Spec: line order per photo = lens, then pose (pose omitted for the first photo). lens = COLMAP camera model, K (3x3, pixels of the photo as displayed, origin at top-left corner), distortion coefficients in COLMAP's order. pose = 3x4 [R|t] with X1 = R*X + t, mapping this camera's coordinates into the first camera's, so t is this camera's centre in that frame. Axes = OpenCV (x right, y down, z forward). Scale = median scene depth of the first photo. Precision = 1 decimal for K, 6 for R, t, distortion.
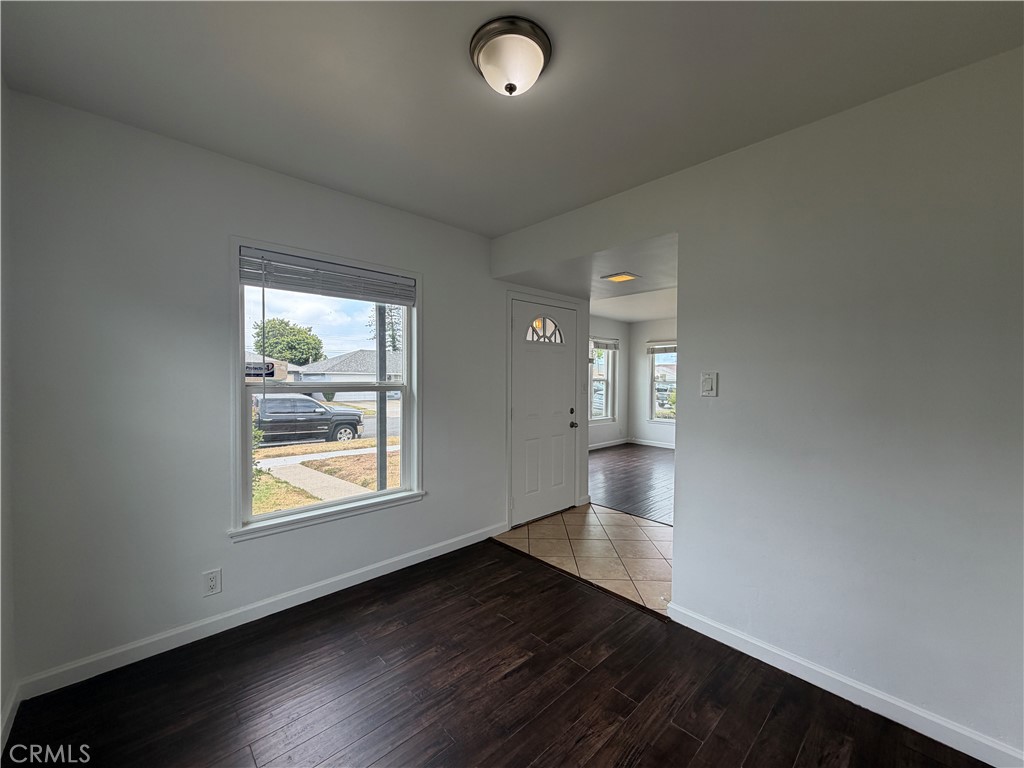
lens RADIAL K [[406.6, 0, 512.4], [0, 406.6, 380.3], [0, 0, 1]] dist [-0.003889, -0.000135]
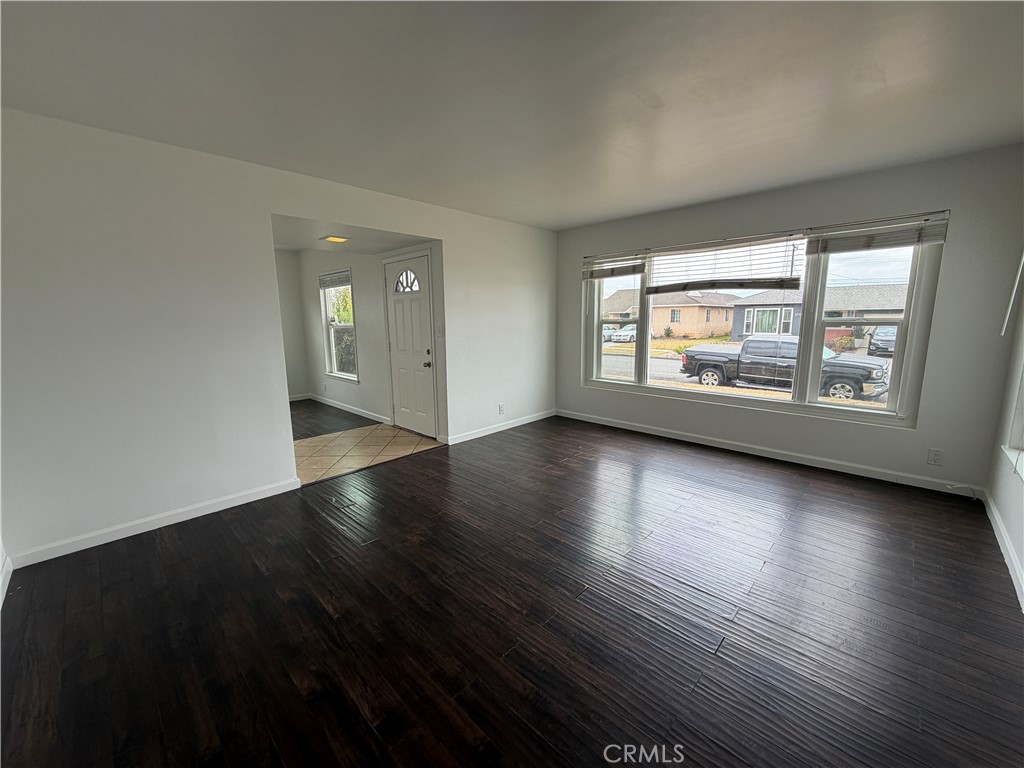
lens RADIAL K [[406.6, 0, 515.7], [0, 406.6, 382.0], [0, 0, 1]] dist [-0.003889, -0.000135]
pose [[0.058446, 0.145011, -0.987702, 1.249385], [0.001207, 0.989383, 0.145329, -0.002555], [0.998290, -0.009686, 0.057651, 1.171781]]
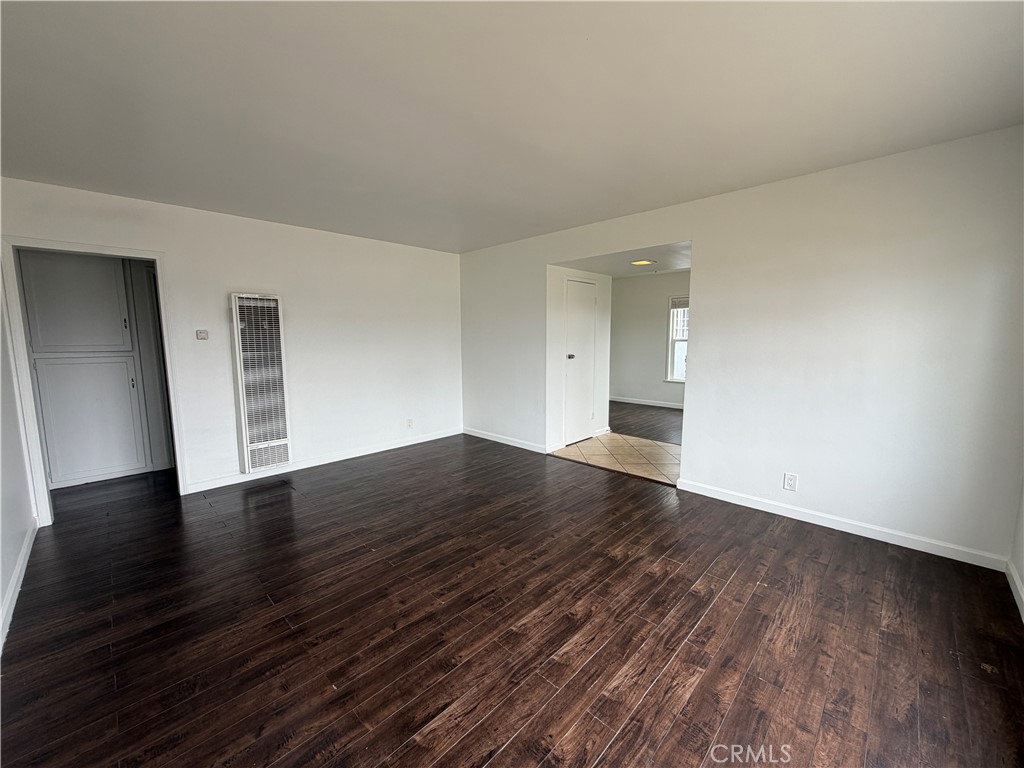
lens RADIAL K [[406.6, 0, 517.4], [0, 406.6, 387.1], [0, 0, 1]] dist [-0.003889, -0.000135]
pose [[-0.999132, 0.001083, -0.041639, 0.430368], [-0.004620, 0.990614, 0.136608, -0.050554], [0.041396, 0.136681, -0.989750, 2.156045]]
